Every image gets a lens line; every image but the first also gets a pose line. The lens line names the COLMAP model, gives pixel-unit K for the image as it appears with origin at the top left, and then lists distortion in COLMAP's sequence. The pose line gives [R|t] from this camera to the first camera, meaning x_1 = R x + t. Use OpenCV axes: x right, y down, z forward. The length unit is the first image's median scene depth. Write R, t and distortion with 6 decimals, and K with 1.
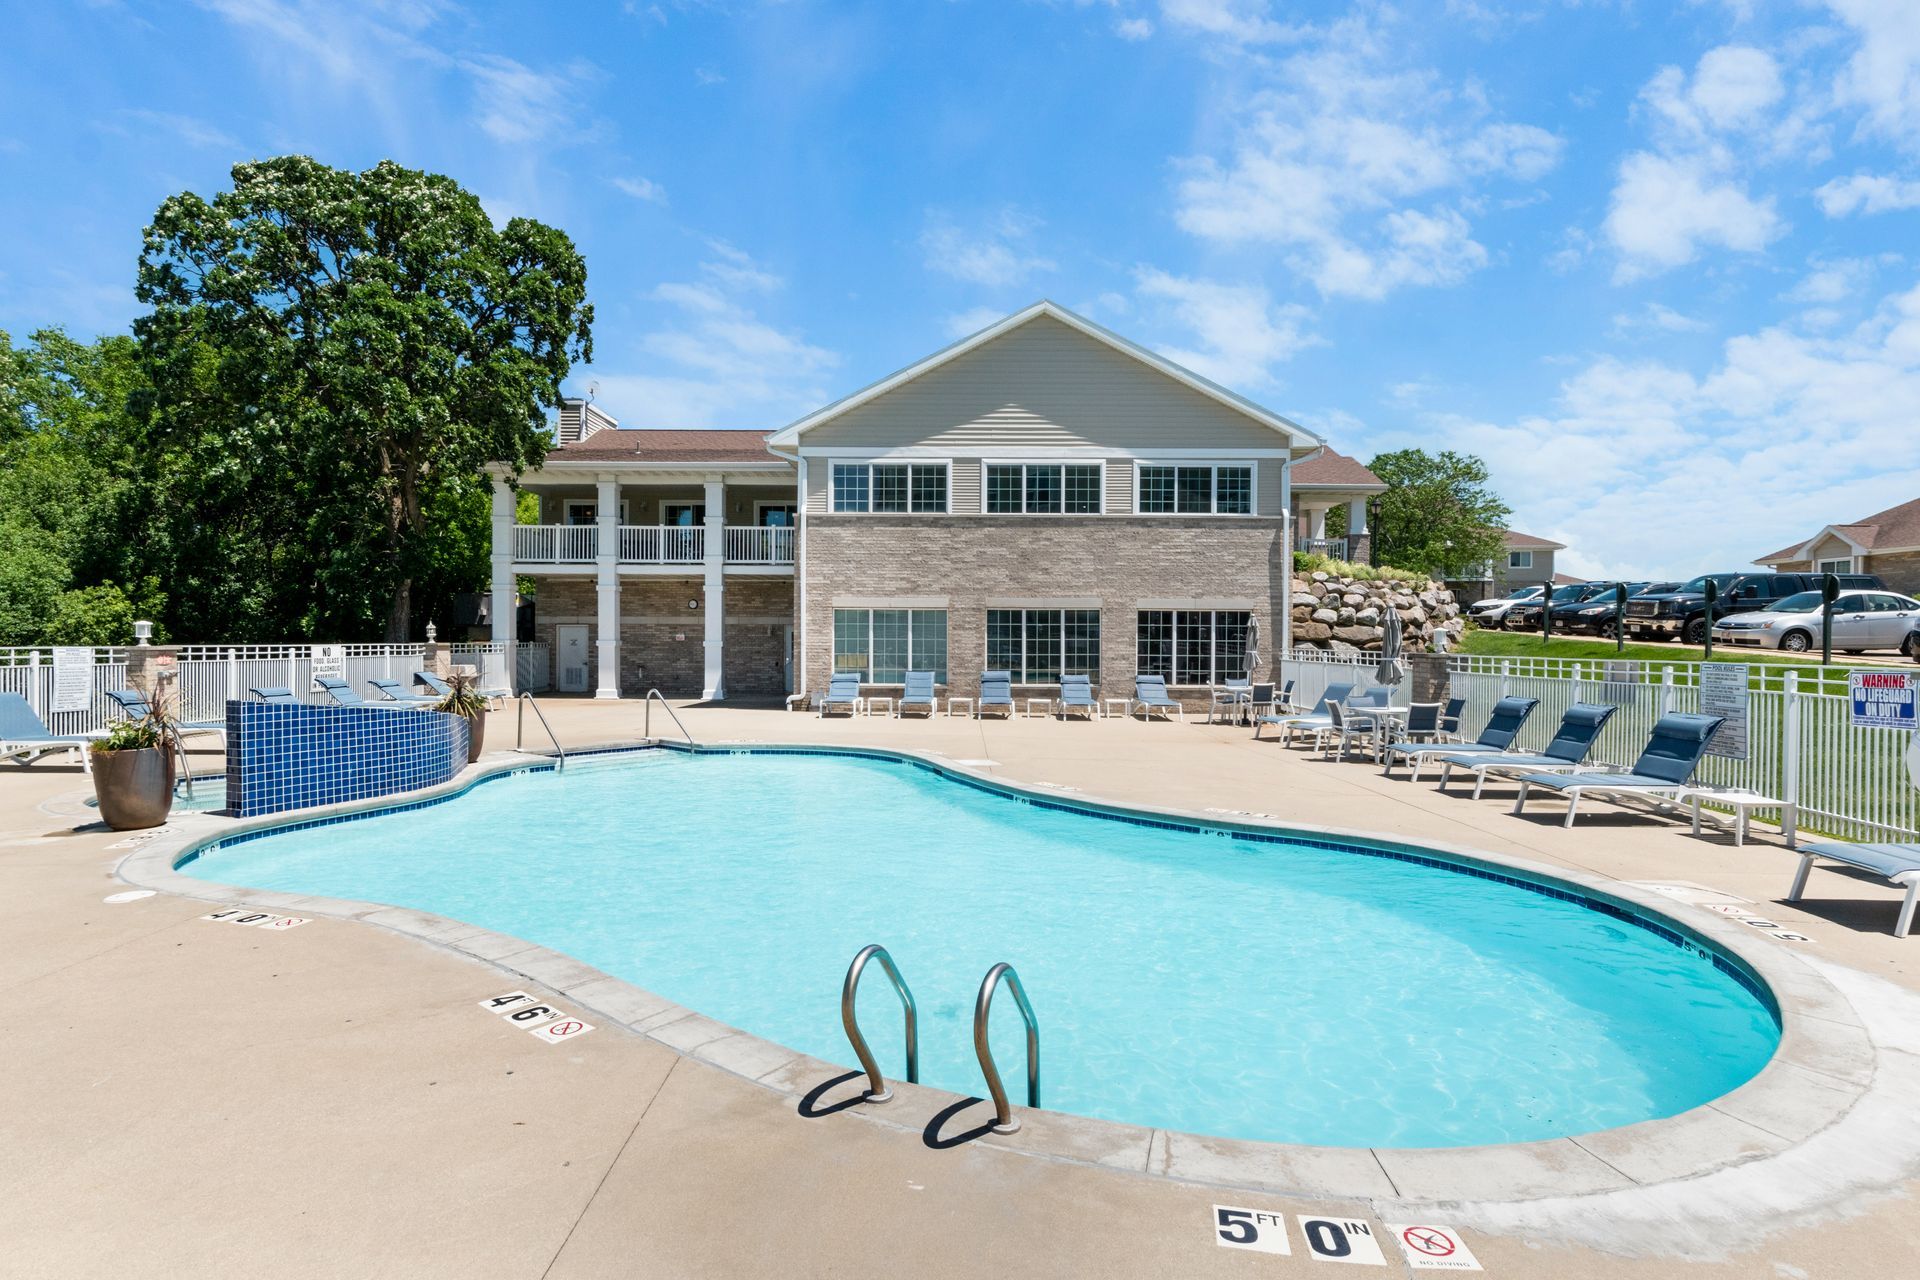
lens RADIAL K [[978.5, 0, 960.0], [0, 978.5, 640.0], [0, 0, 1]] dist [-0.000242, 0.000813]
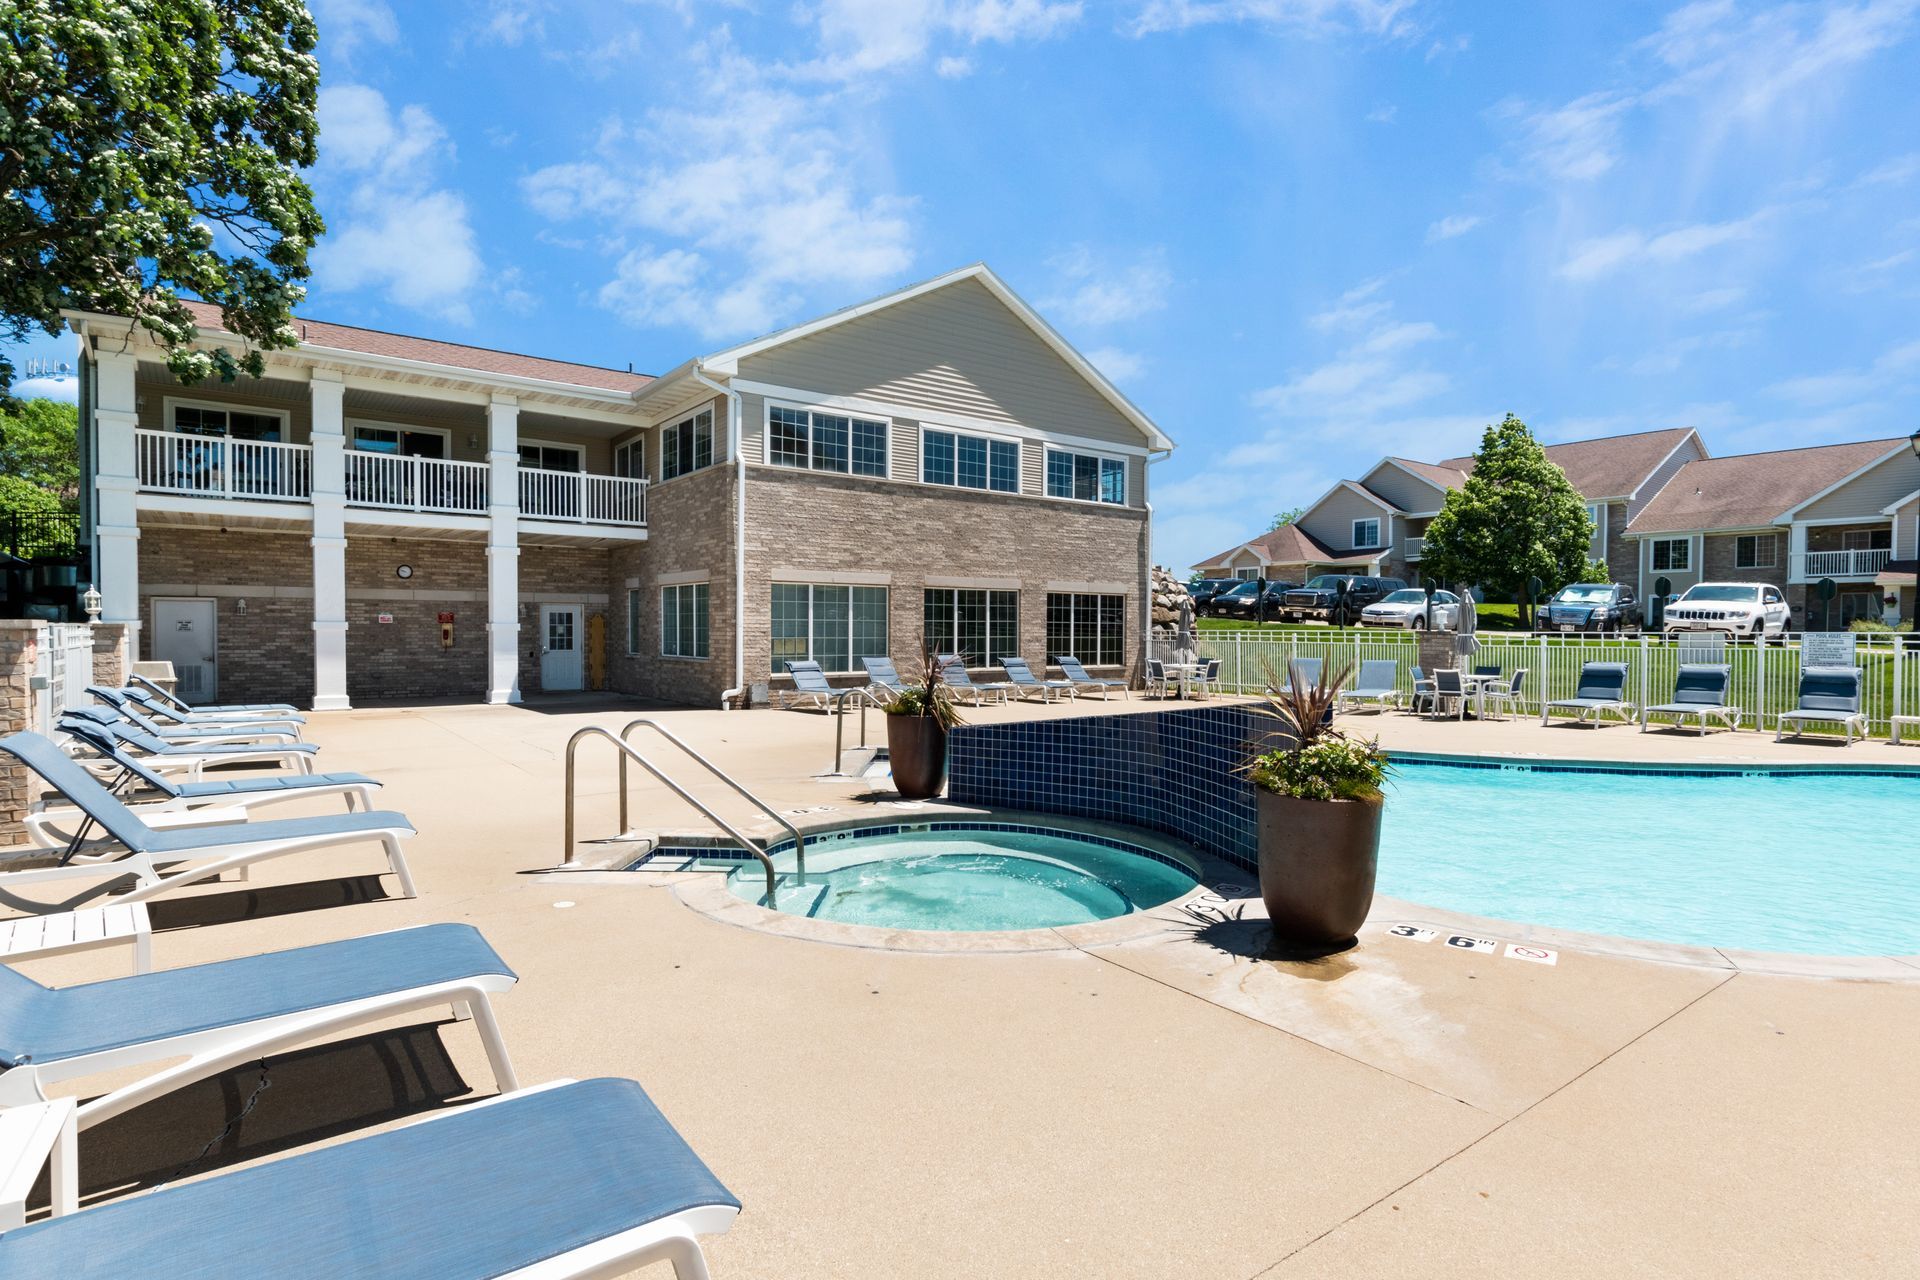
lens RADIAL K [[978.5, 0, 960.0], [0, 978.5, 640.0], [0, 0, 1]] dist [-0.000242, 0.000813]
pose [[0.791566, -0.008260, 0.611028, -0.505855], [0.002009, 0.999938, 0.010916, 0.007425], [-0.611080, -0.007413, 0.791534, 0.256365]]
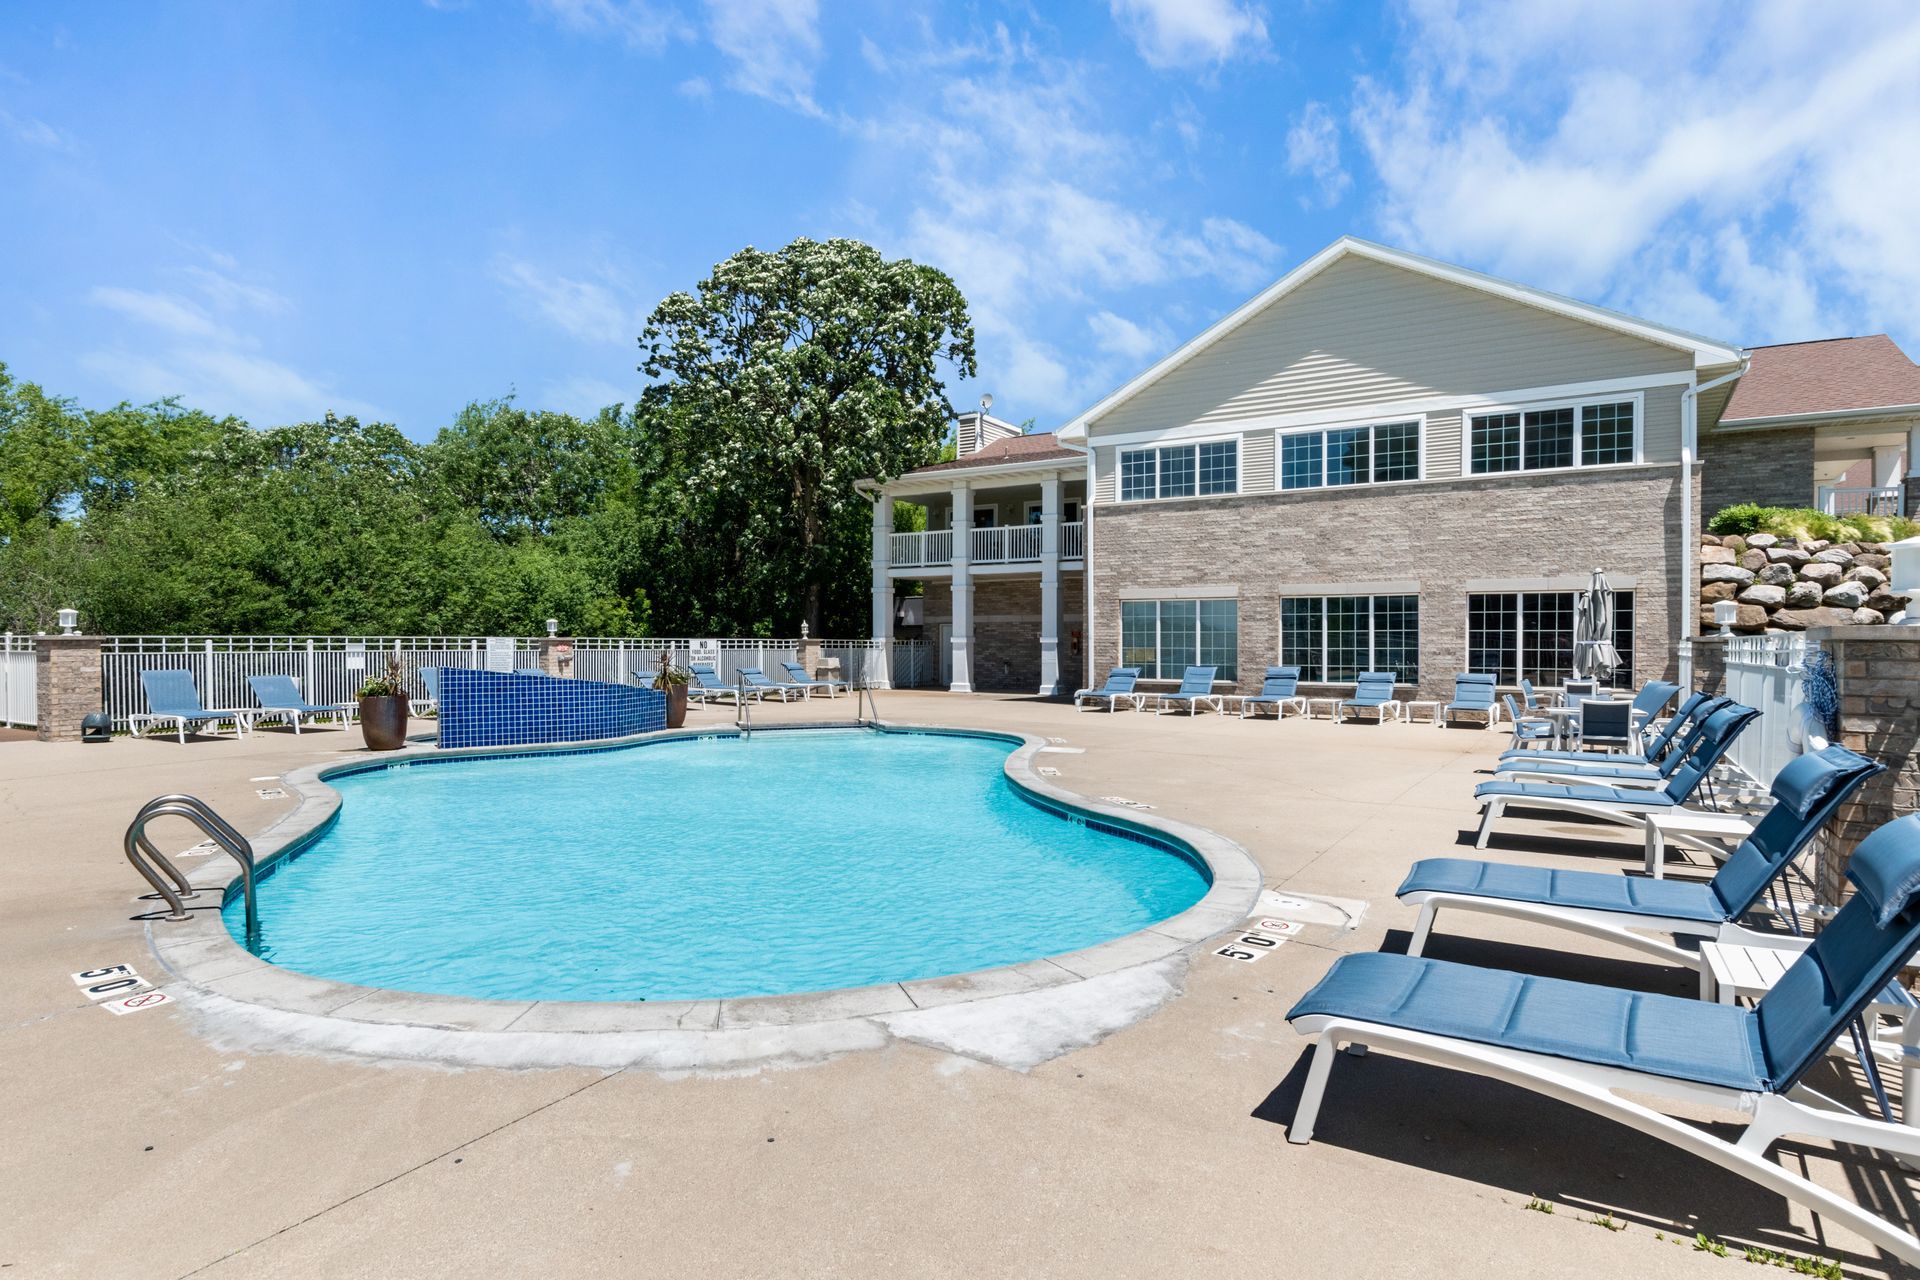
lens RADIAL K [[1038.5, 0, 960.0], [0, 1038.5, 640.0], [0, 0, 1]] dist [-0.002701, 0.000925]
pose [[0.851940, -0.004407, -0.523621, 0.273233], [0.000732, 0.999974, -0.007224, 0.013842], [0.523639, 0.005771, 0.851921, 0.042699]]
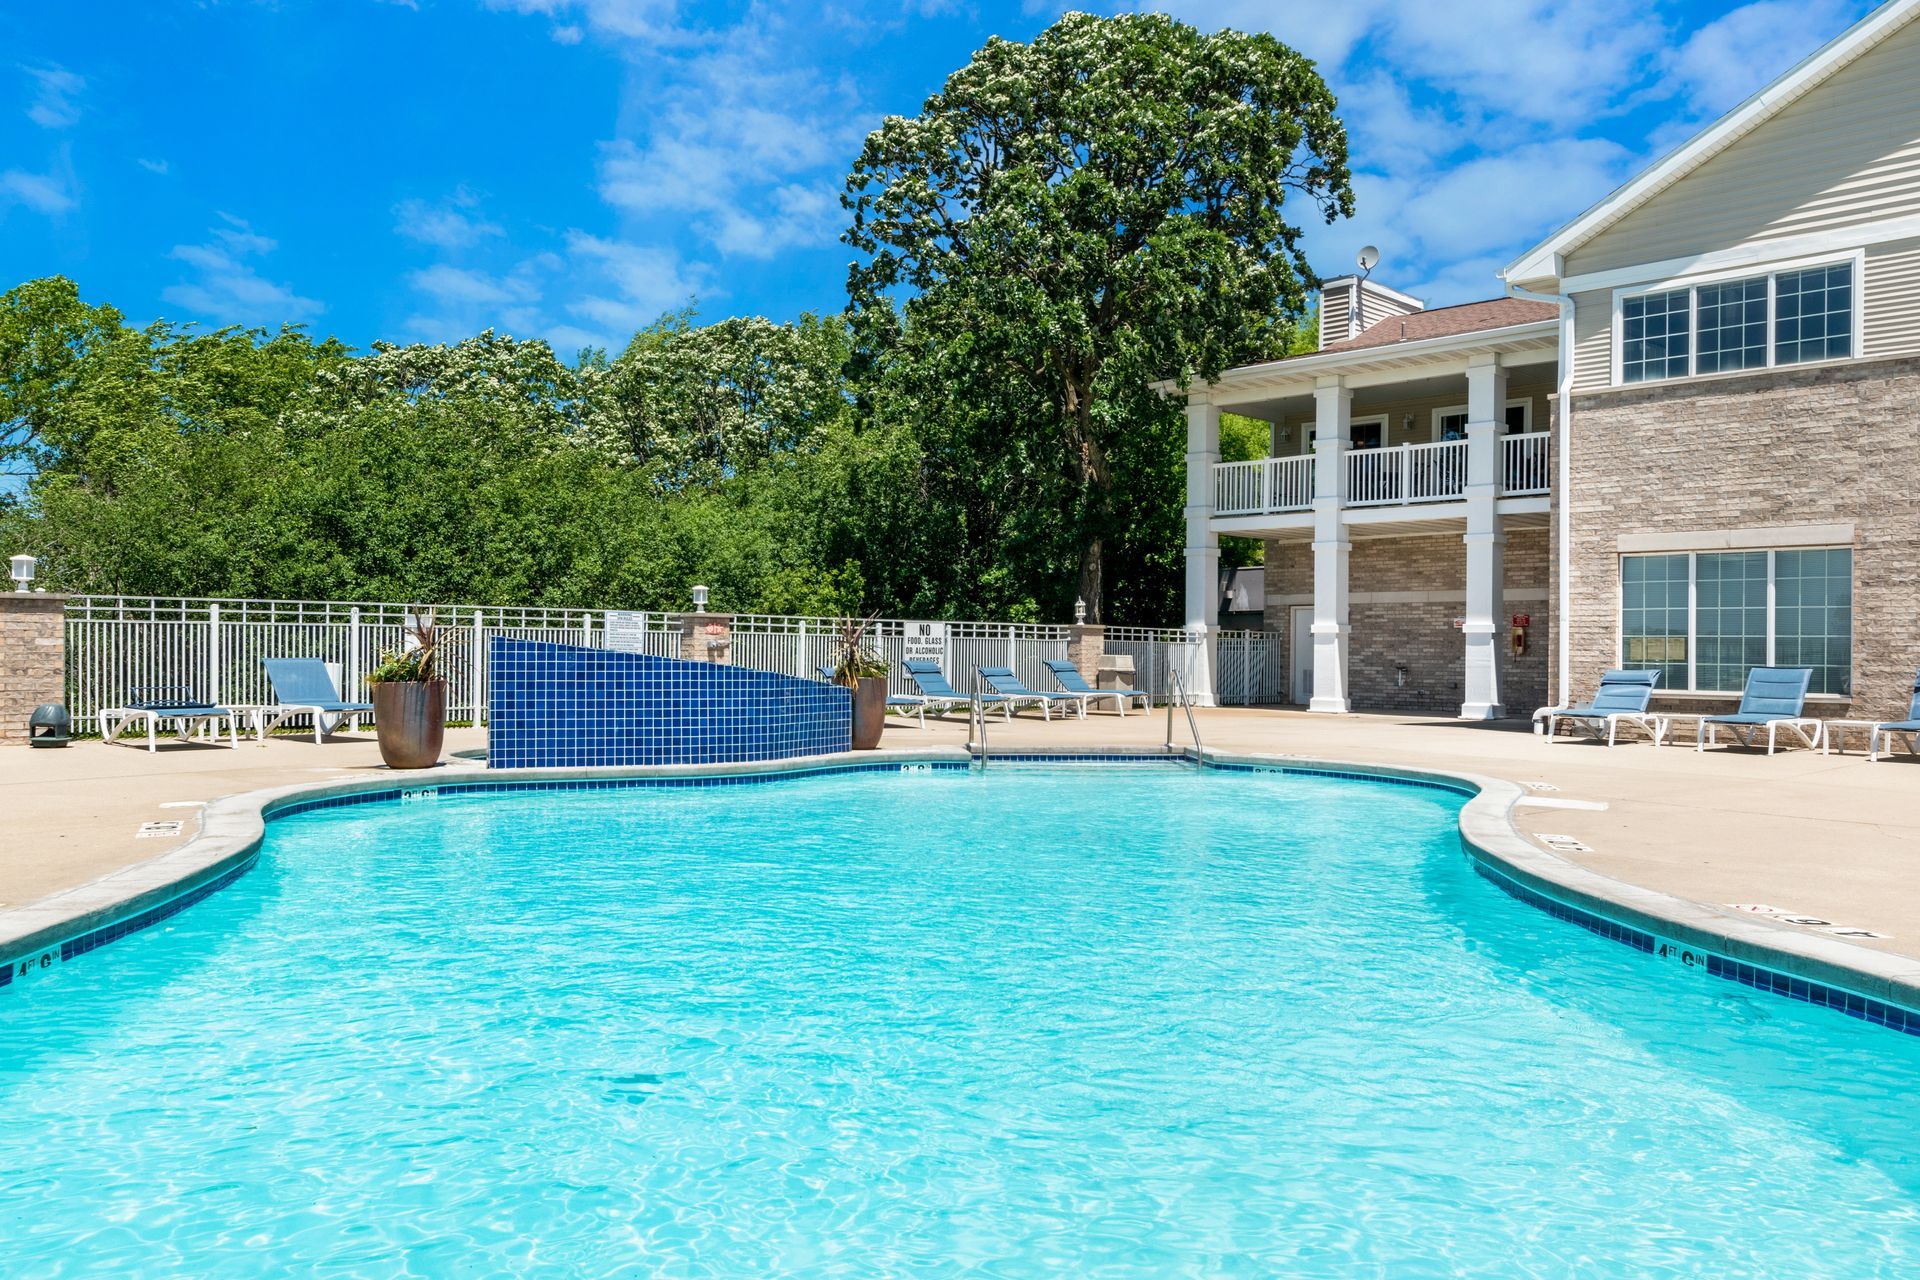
lens RADIAL K [[1455.3, 0, 960.0], [0, 1455.3, 640.0], [0, 0, 1]] dist [-0.003608, 0.000255]
pose [[0.708448, -0.002984, -0.705757, 0.190567], [-0.009172, 0.999868, -0.013435, 0.031172], [0.705703, 0.015991, 0.708327, 0.144491]]
